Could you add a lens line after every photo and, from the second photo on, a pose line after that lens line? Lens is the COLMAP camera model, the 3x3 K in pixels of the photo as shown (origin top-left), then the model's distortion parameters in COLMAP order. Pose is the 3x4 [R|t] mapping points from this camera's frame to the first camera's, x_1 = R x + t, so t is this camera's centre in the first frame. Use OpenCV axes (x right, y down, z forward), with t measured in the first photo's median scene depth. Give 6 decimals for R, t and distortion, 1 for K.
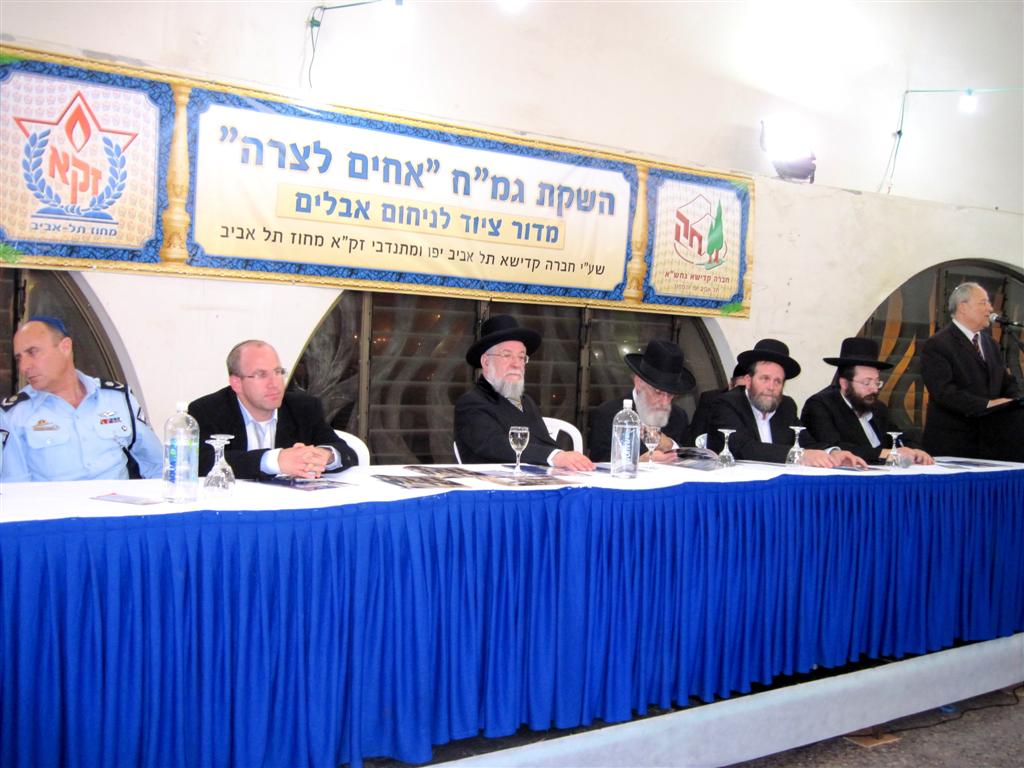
lens RADIAL K [[1051.4, 0, 506.7], [0, 1051.4, 390.8], [0, 0, 1]] dist [-0.126935, 0.056980]
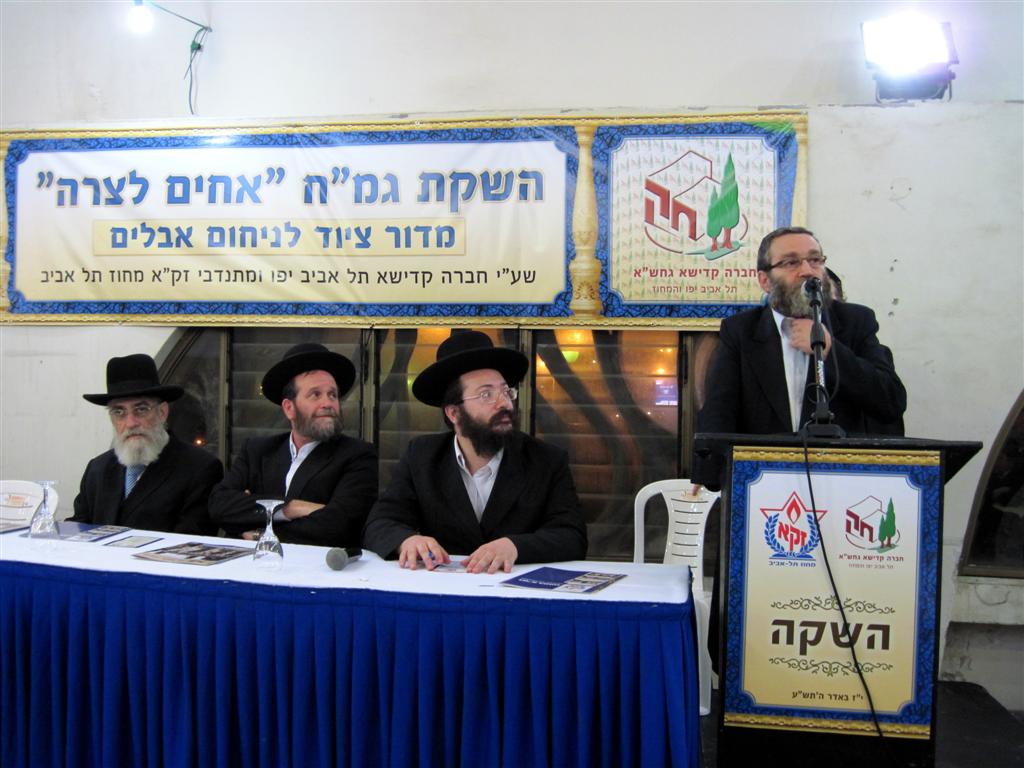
lens RADIAL K [[1054.5, 0, 504.6], [0, 1054.5, 388.7], [0, 0, 1]] dist [-0.122295, 0.035073]
pose [[0.751649, -0.032480, -0.658763, 0.609925], [-0.009025, 0.998187, -0.059512, 0.007917], [0.659501, 0.050678, 0.749993, 0.478073]]
